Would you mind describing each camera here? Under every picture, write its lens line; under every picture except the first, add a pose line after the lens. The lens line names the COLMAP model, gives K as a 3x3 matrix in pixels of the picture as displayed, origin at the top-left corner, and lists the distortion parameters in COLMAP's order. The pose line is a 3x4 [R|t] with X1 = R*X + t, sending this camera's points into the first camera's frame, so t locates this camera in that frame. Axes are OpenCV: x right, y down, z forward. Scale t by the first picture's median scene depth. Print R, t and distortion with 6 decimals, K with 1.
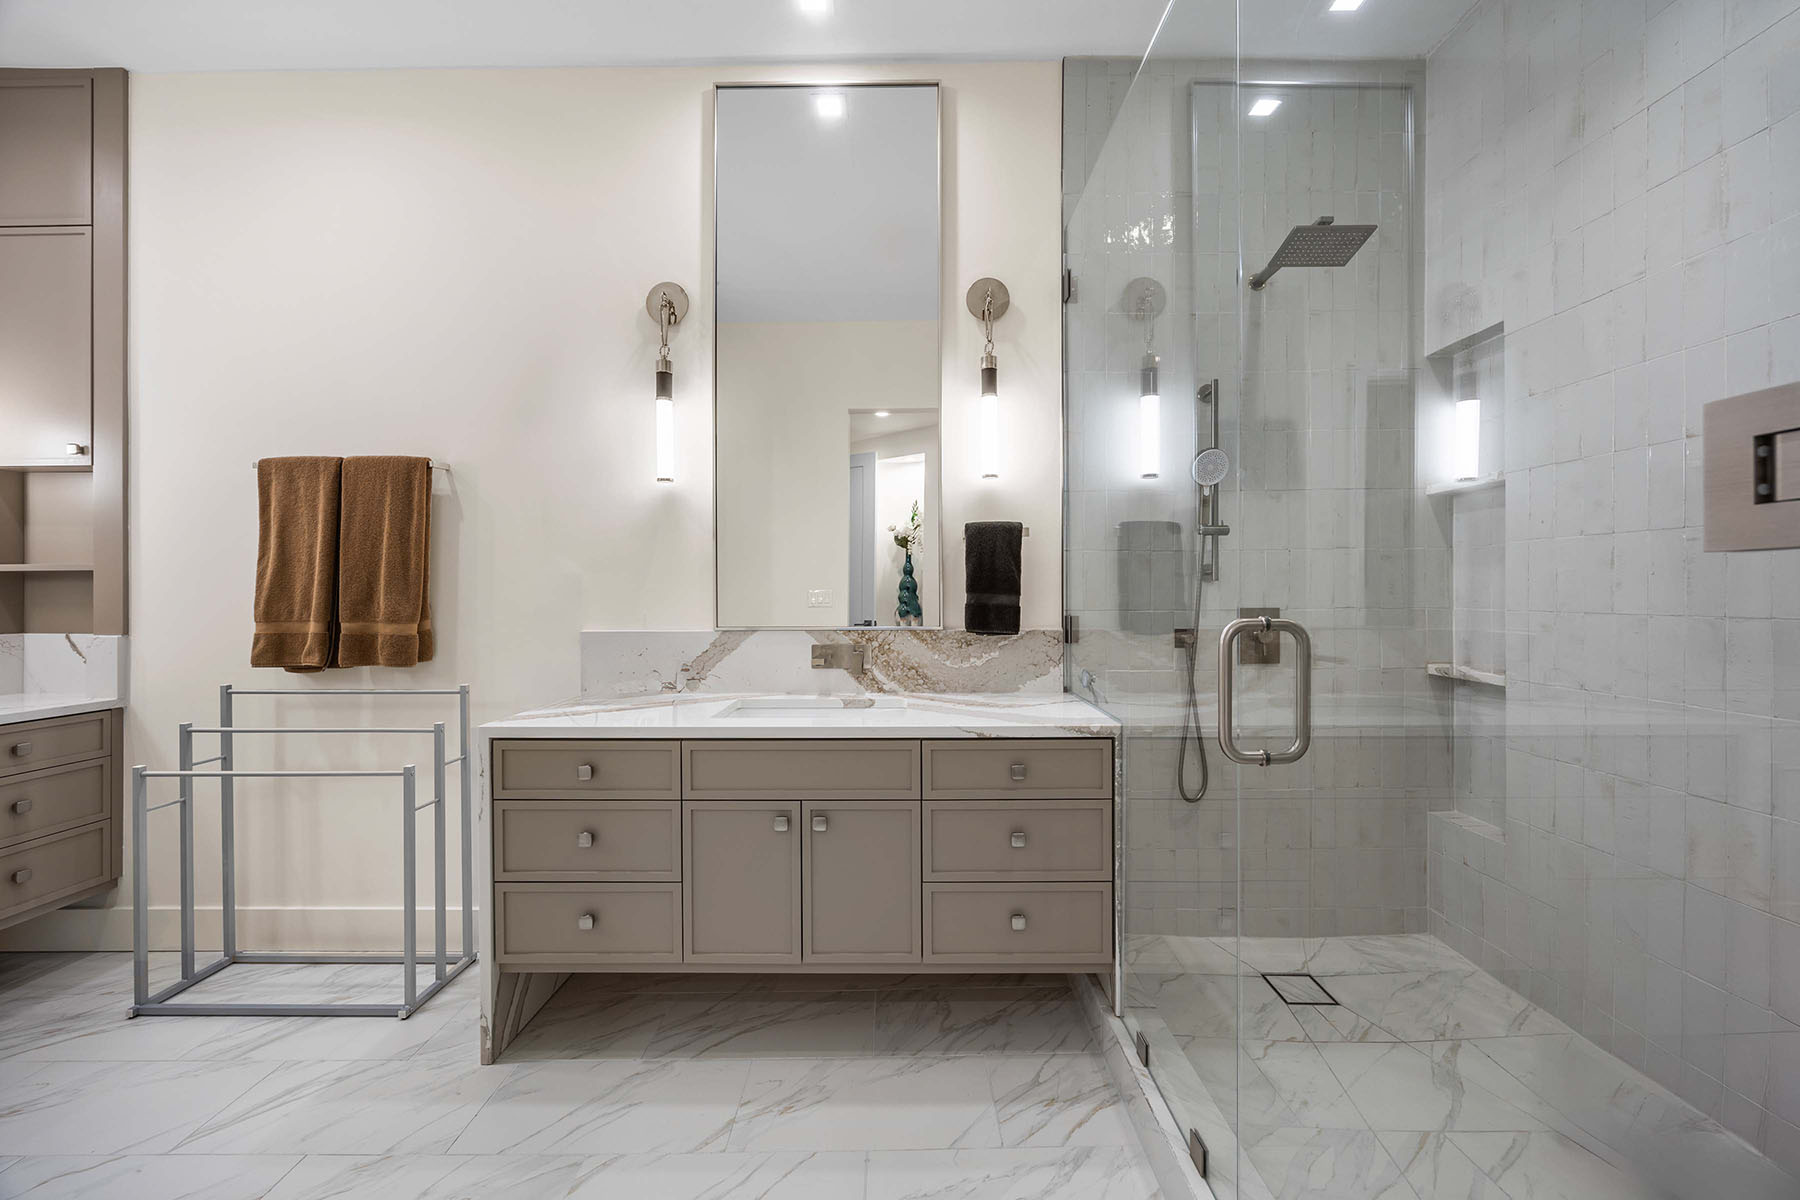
lens RADIAL K [[688.3, 0, 901.4], [0, 688.3, 591.7], [0, 0, 1]] dist [-0.001906, -0.000574]
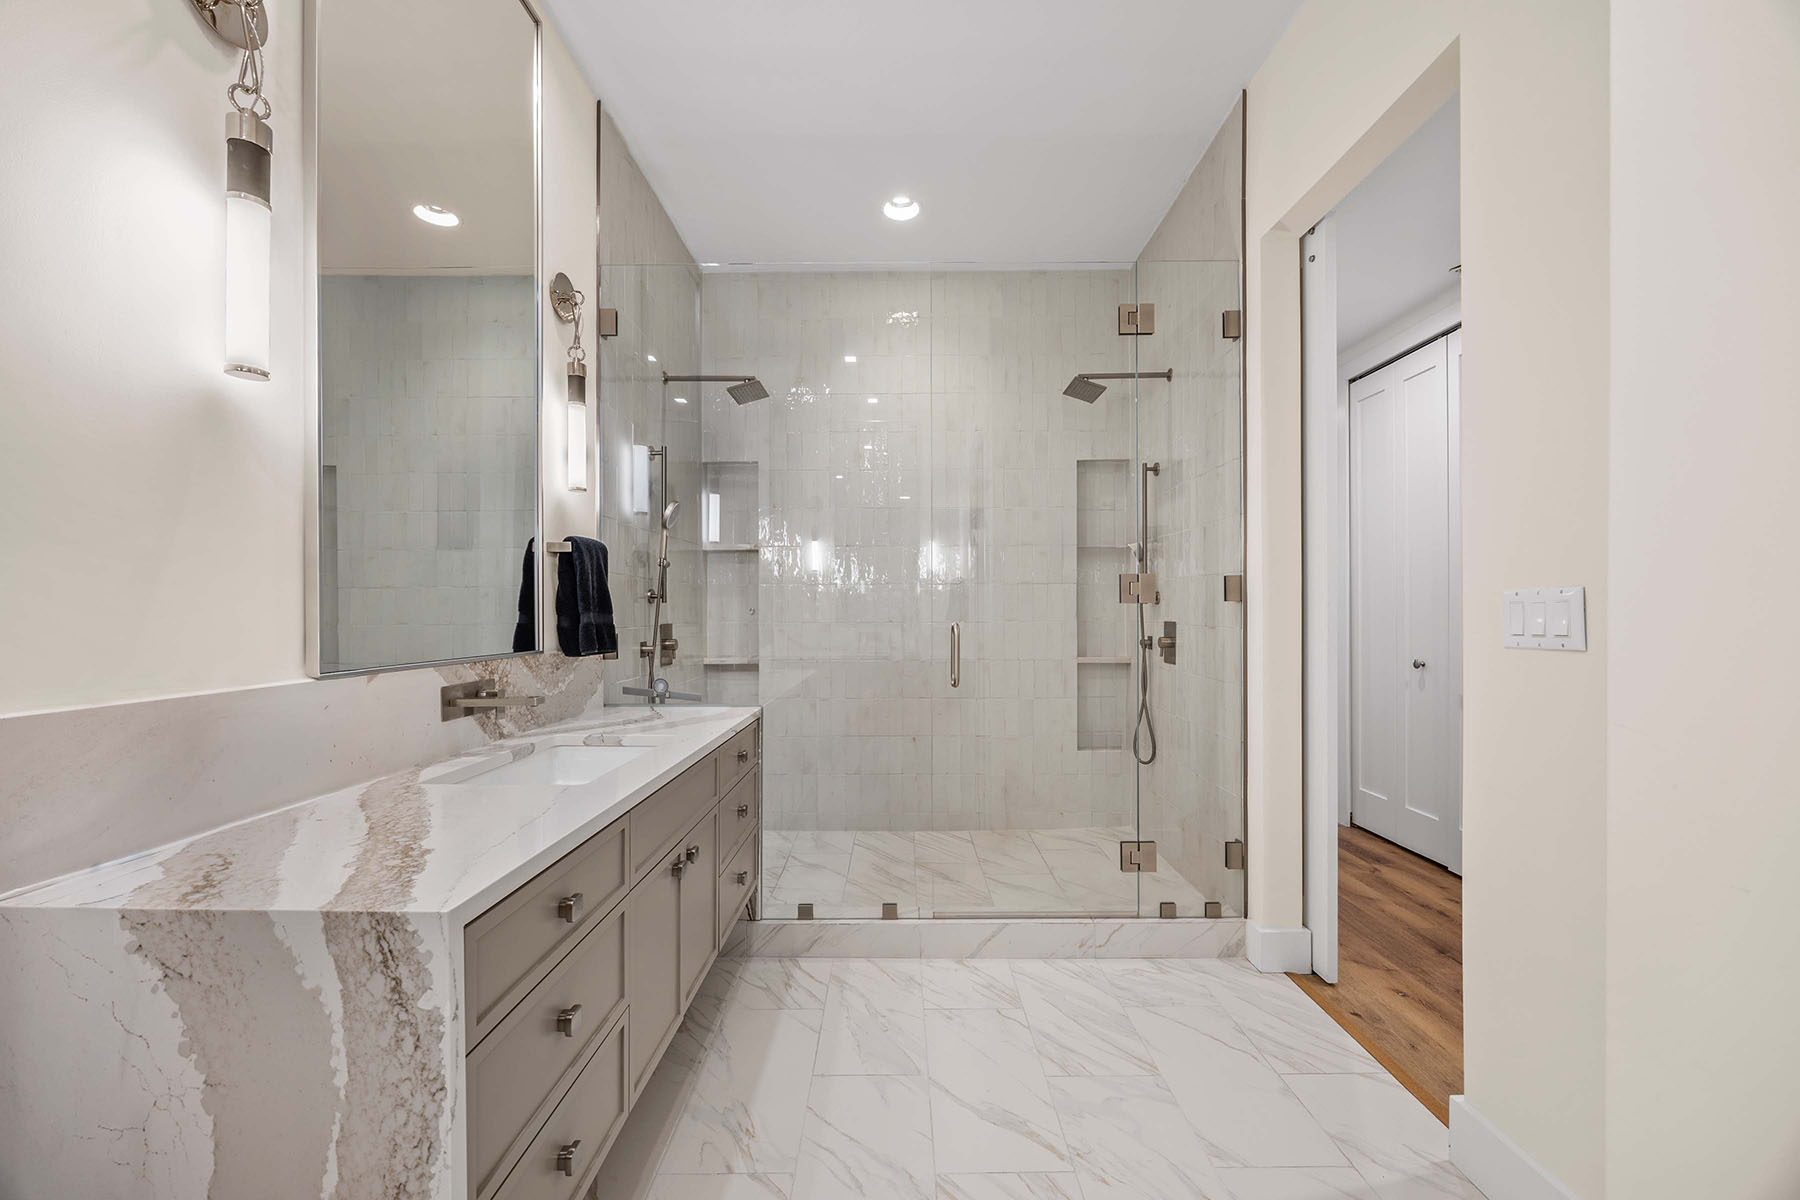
lens RADIAL K [[688.3, 0, 894.6], [0, 688.3, 606.8], [0, 0, 1]] dist [-0.001906, -0.000574]
pose [[0.012330, 0.008403, 0.999889, -1.060572], [0.001736, 0.999963, -0.008425, 0.004887], [-0.999922, 0.001840, 0.012315, 0.710632]]
